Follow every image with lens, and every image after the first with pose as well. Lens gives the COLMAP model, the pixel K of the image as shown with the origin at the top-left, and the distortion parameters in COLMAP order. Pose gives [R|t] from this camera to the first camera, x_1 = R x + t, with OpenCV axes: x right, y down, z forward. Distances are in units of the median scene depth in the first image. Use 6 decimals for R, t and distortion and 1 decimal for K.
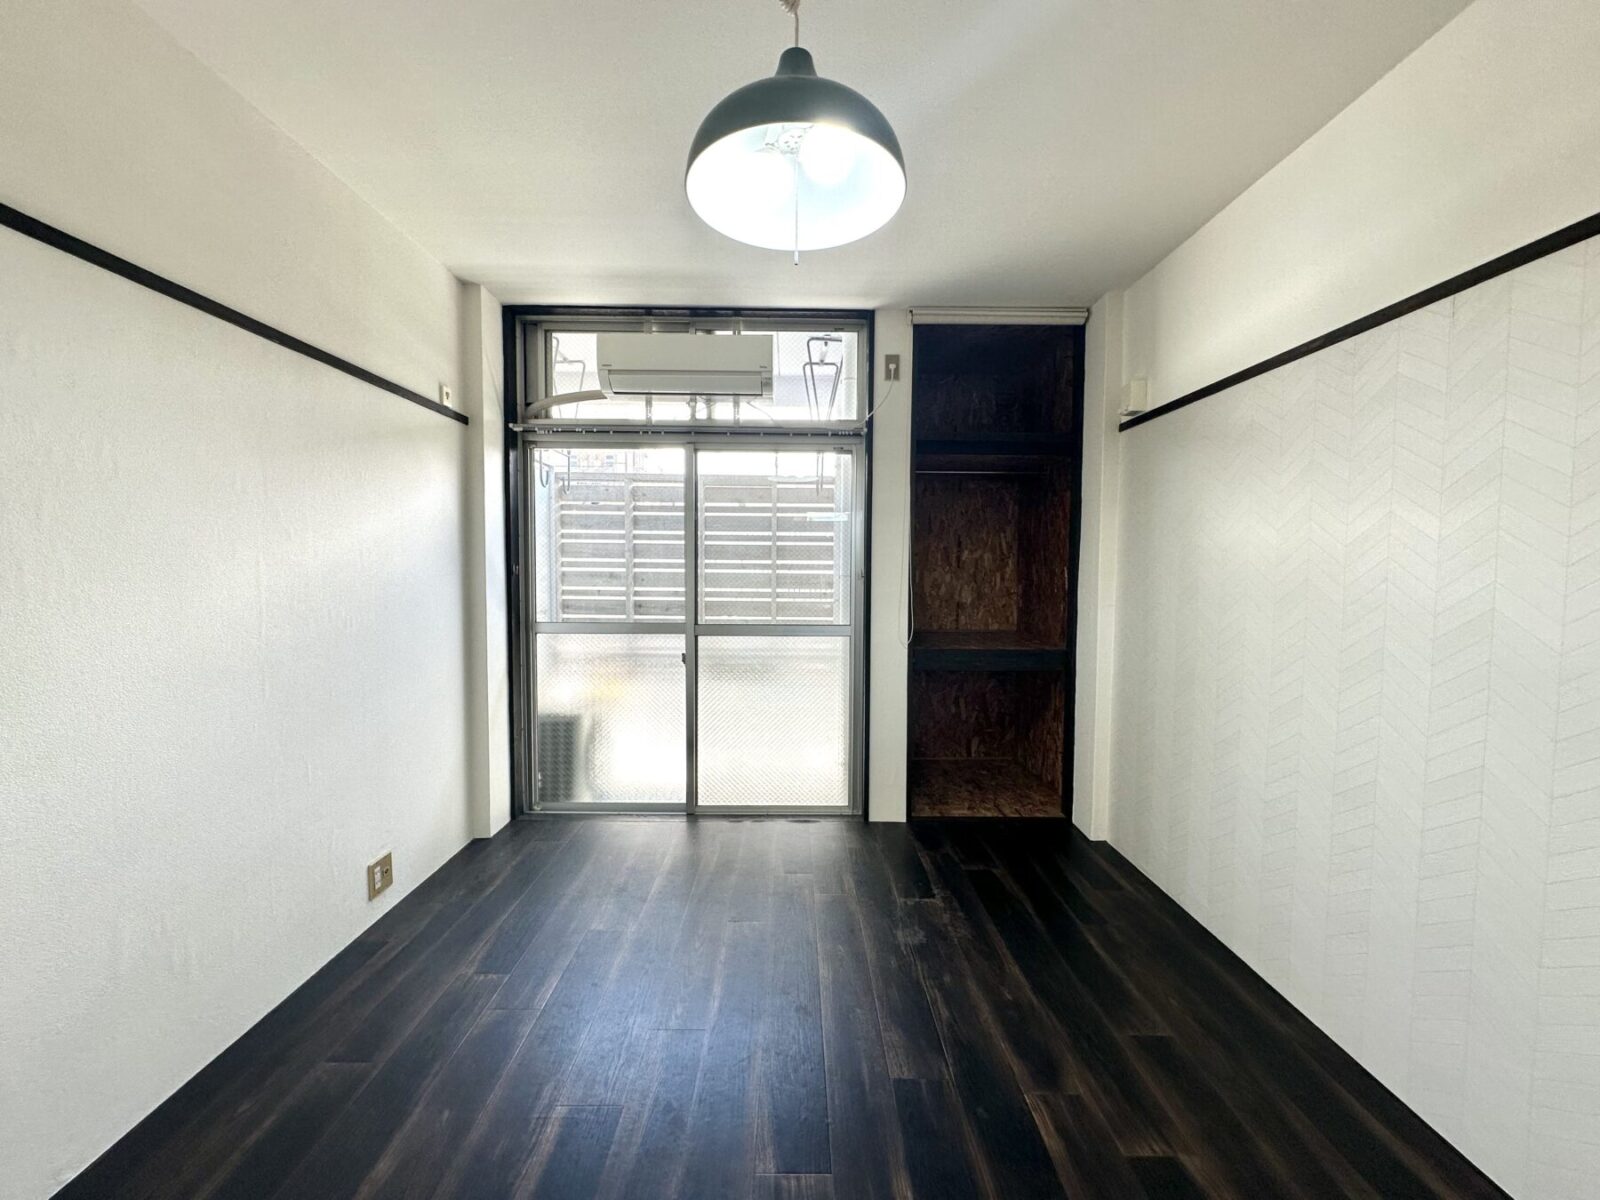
lens RADIAL K [[638.6, 0, 803.5], [0, 638.6, 600.6], [0, 0, 1]] dist [-0.001800, -0.000109]
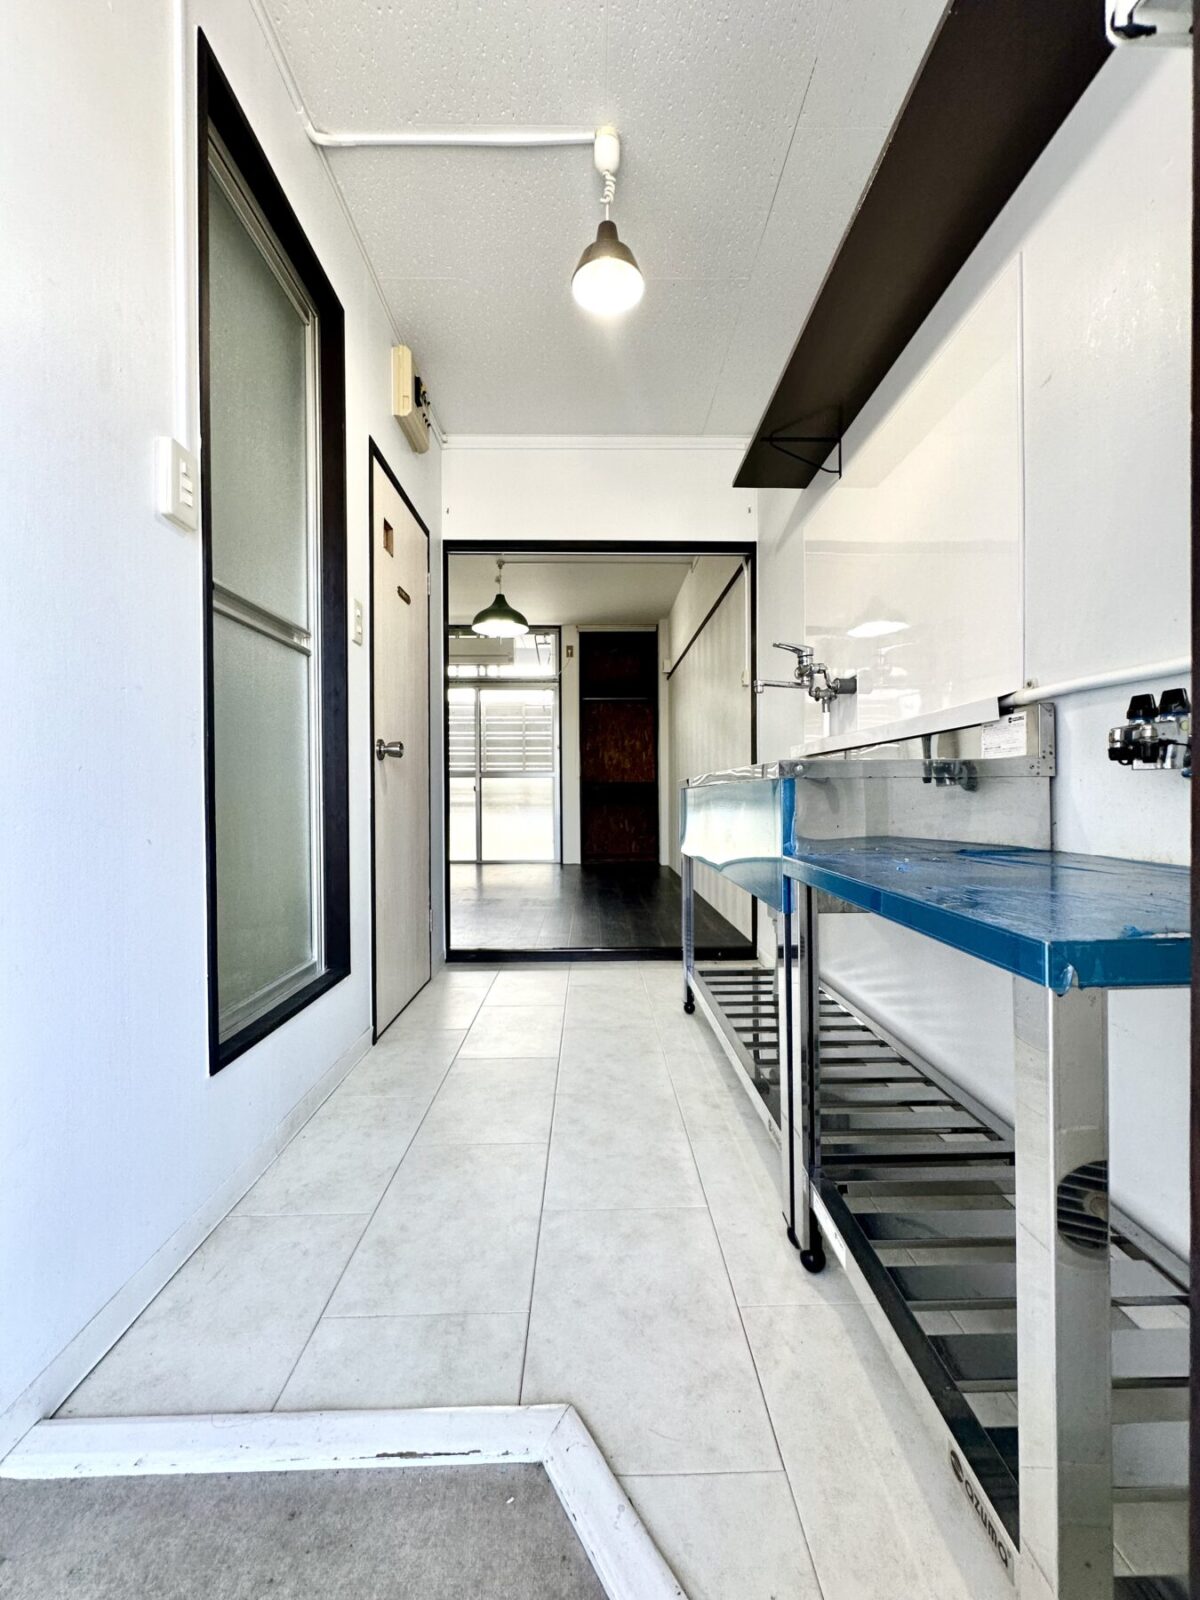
lens RADIAL K [[638.6, 0, 600.0], [0, 638.6, 800.0], [0, 0, 1]] dist [-0.001800, -0.000109]
pose [[0.999818, -0.014107, 0.012818, 0.193360], [0.014599, 0.999126, -0.039169, 0.213248], [-0.012254, 0.039349, 0.999150, -1.080879]]
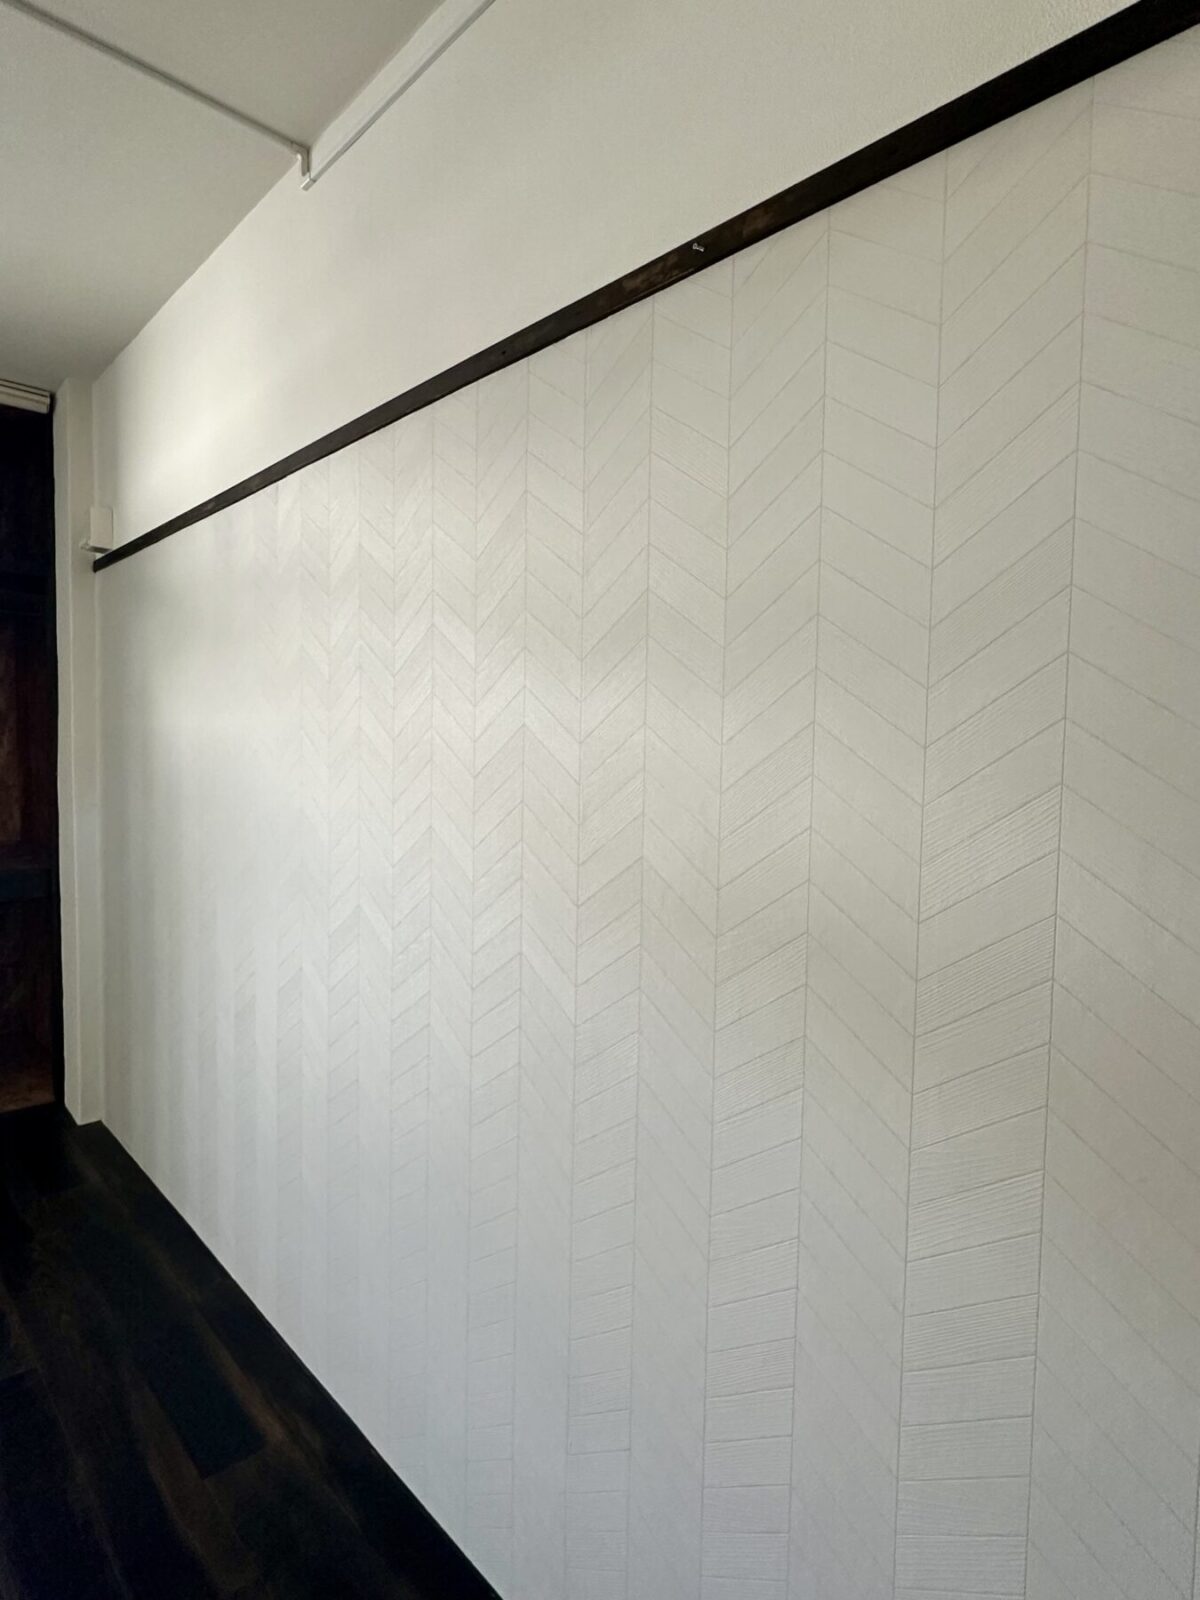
lens RADIAL K [[875.4, 0, 593.2], [0, 875.4, 796.2], [0, 0, 1]] dist [-0.001667, 0.000342]
pose [[0.734356, -0.030712, 0.678070, 0.194130], [0.020151, 0.999522, 0.023448, -0.013189], [-0.678466, -0.003555, 0.734624, -0.126994]]
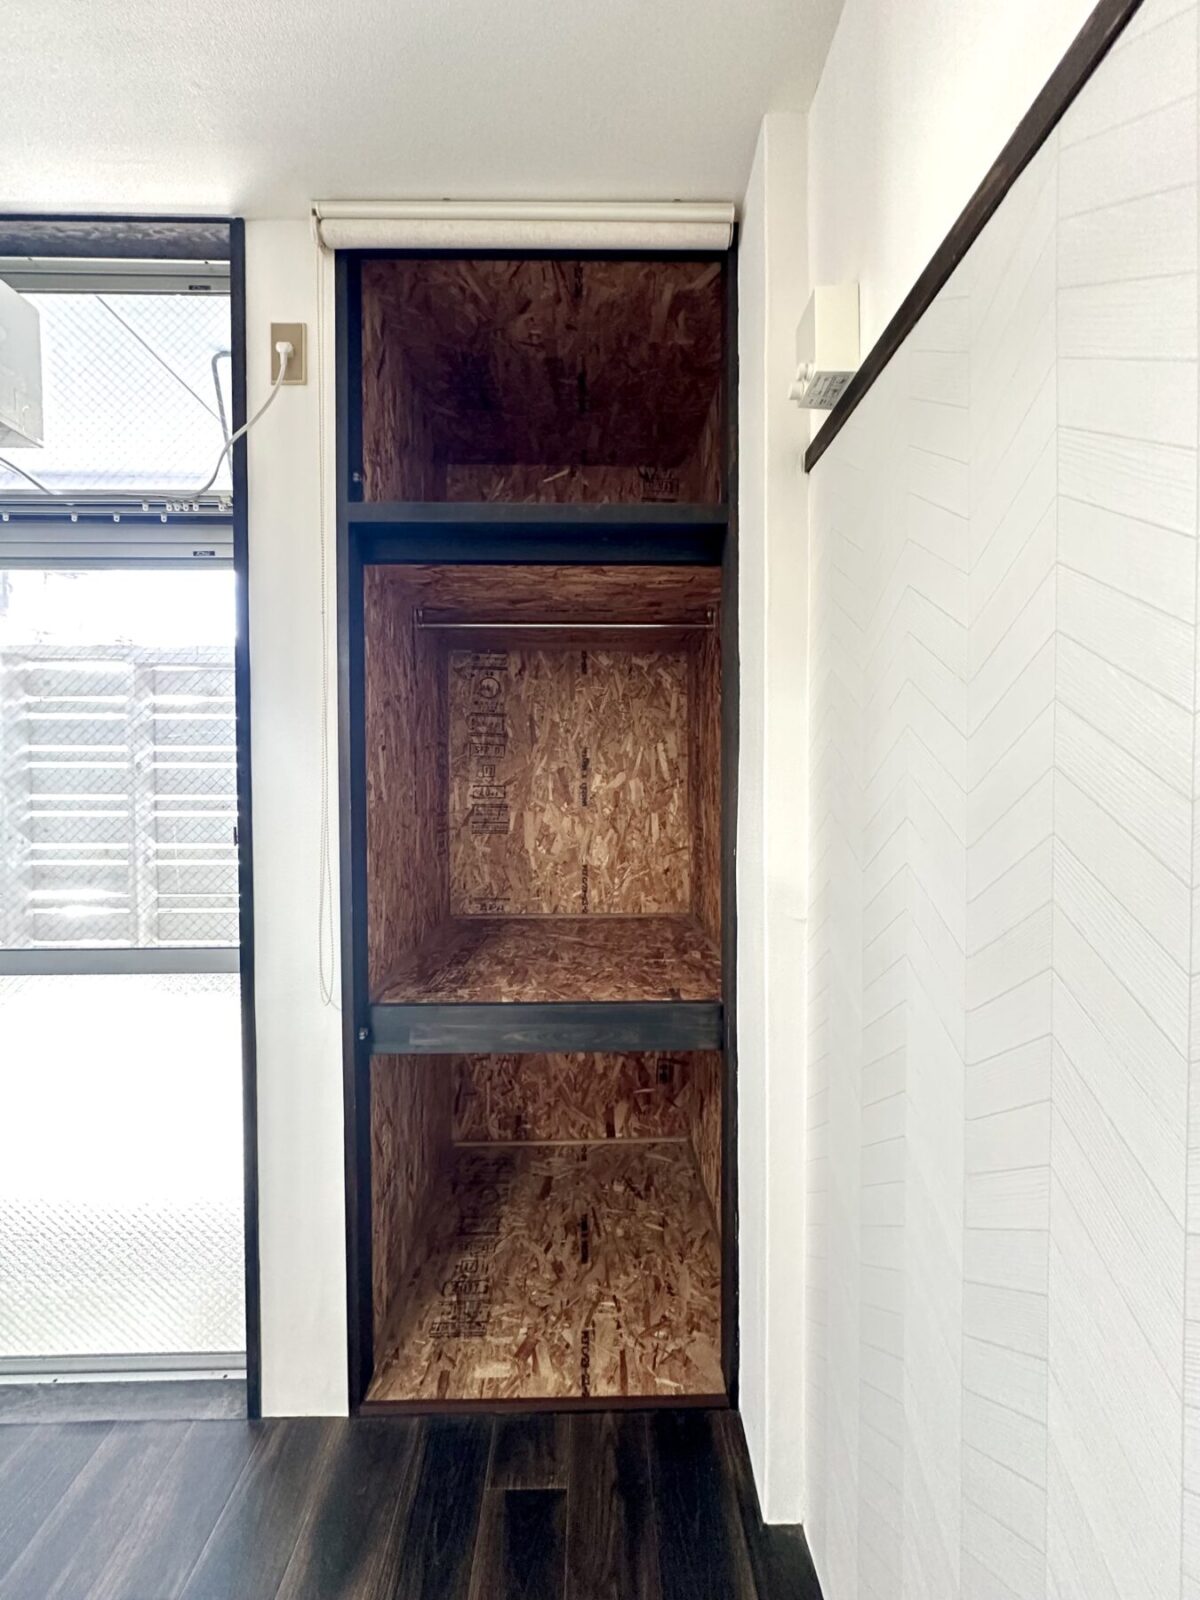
lens RADIAL K [[644.5, 0, 600.0], [0, 644.5, 800.0], [0, 0, 1]] dist [-0.006566, -0.000089]
pose [[0.999869, -0.009426, 0.013153, 0.317256], [0.009834, 0.999461, -0.031315, -0.048338], [-0.012851, 0.031441, 0.999423, 0.543088]]
